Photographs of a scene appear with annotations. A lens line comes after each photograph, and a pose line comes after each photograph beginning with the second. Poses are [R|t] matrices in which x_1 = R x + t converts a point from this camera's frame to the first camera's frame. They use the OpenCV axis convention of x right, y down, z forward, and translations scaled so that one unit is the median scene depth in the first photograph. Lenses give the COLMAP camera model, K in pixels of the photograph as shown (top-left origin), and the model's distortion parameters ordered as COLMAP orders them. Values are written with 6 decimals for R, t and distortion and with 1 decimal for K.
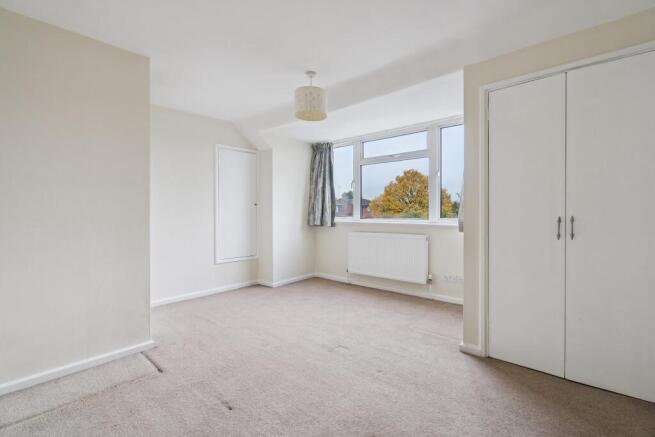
lens RADIAL K [[299.8, 0, 327.6], [0, 299.8, 211.2], [0, 0, 1]] dist [-0.011647, 0.000215]
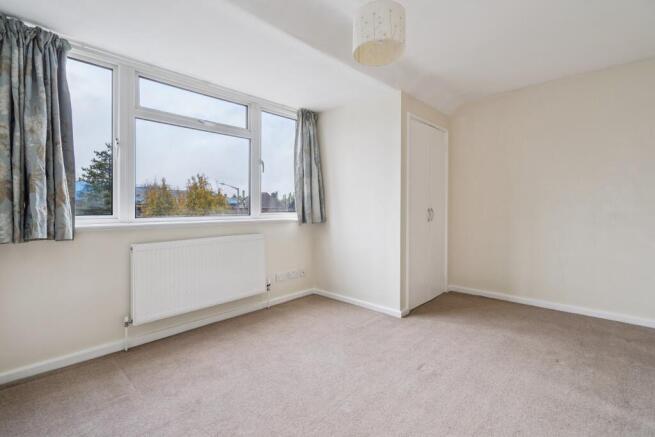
lens RADIAL K [[299.8, 0, 327.6], [0, 299.8, 211.2], [0, 0, 1]] dist [-0.011647, 0.000215]
pose [[0.036231, -0.007780, 0.999313, -0.400898], [0.002631, 0.999967, 0.007690, 0.009073], [-0.999340, 0.002351, 0.036251, 0.632112]]
